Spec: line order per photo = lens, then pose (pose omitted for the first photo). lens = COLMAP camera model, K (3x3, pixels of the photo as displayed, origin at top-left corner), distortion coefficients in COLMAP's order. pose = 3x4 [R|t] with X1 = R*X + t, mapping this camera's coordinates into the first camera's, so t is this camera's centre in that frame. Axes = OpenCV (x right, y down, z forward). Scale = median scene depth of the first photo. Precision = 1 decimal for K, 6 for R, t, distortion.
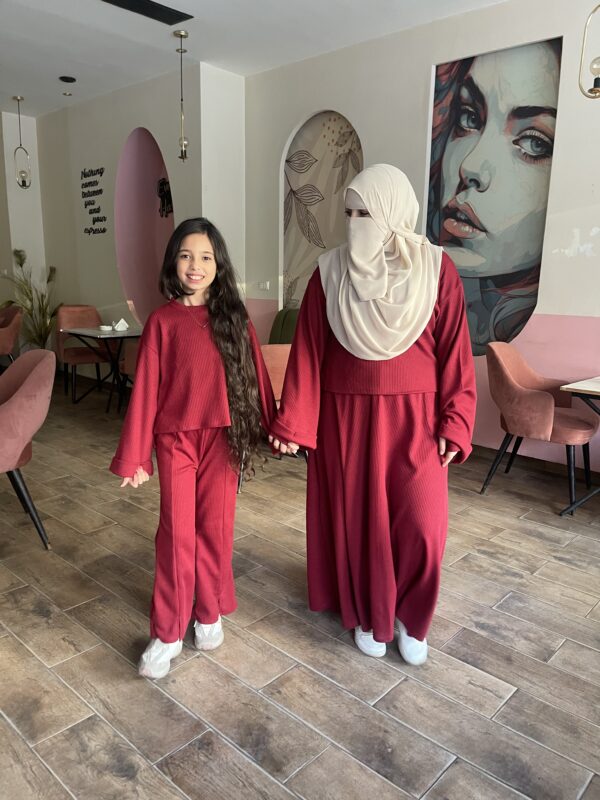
lens RADIAL K [[601.9, 0, 305.3], [0, 601.9, 406.0], [0, 0, 1]] dist [0.065835, -0.087802]
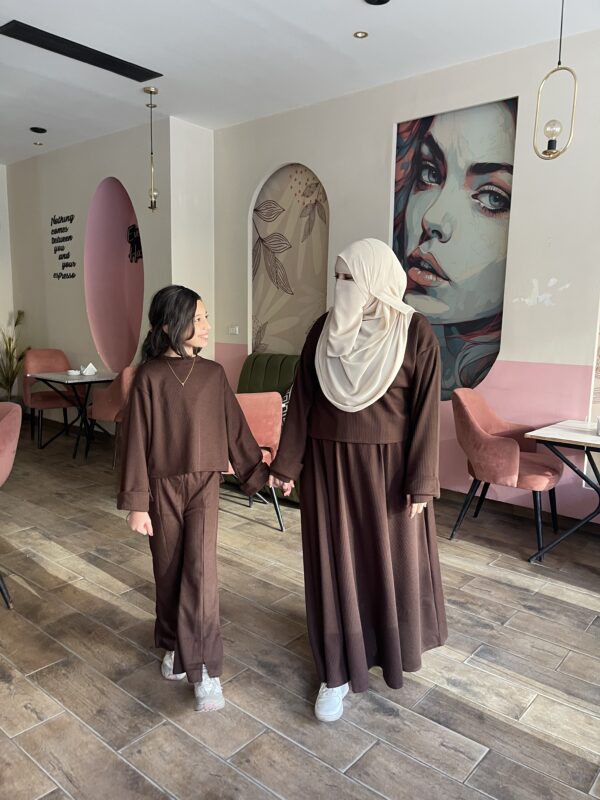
lens RADIAL K [[601.9, 0, 295.5], [0, 601.9, 406.6], [0, 0, 1]] dist [0.065835, -0.087802]
pose [[0.999425, -0.007607, 0.033031, 0.002338], [0.009485, 0.998326, -0.057058, -0.018855], [-0.032542, 0.057338, 0.997824, -0.004075]]
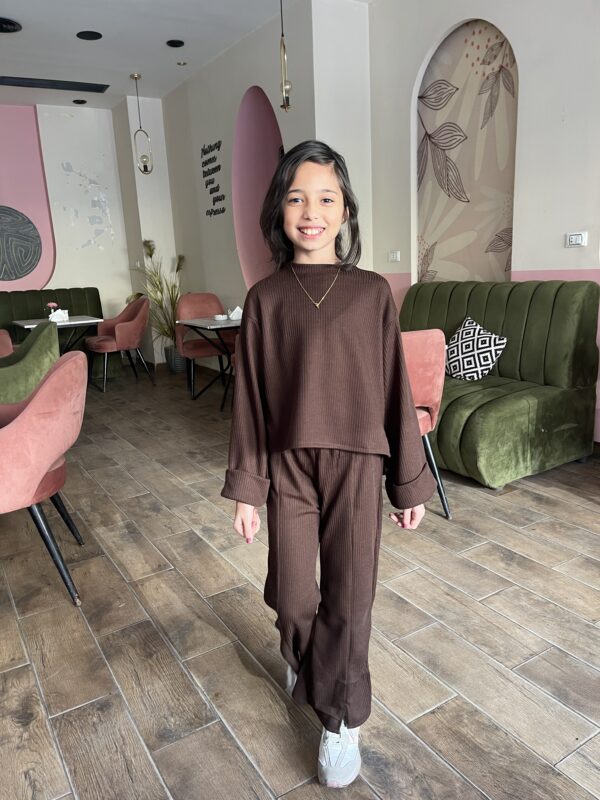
lens RADIAL K [[601.9, 0, 296.4], [0, 601.9, 403.8], [0, 0, 1]] dist [0.065835, -0.087802]
pose [[0.958786, -0.003554, -0.284107, 0.054330], [0.011233, 0.999614, 0.025407, -0.030369], [0.283907, -0.027551, 0.958456, 0.235688]]
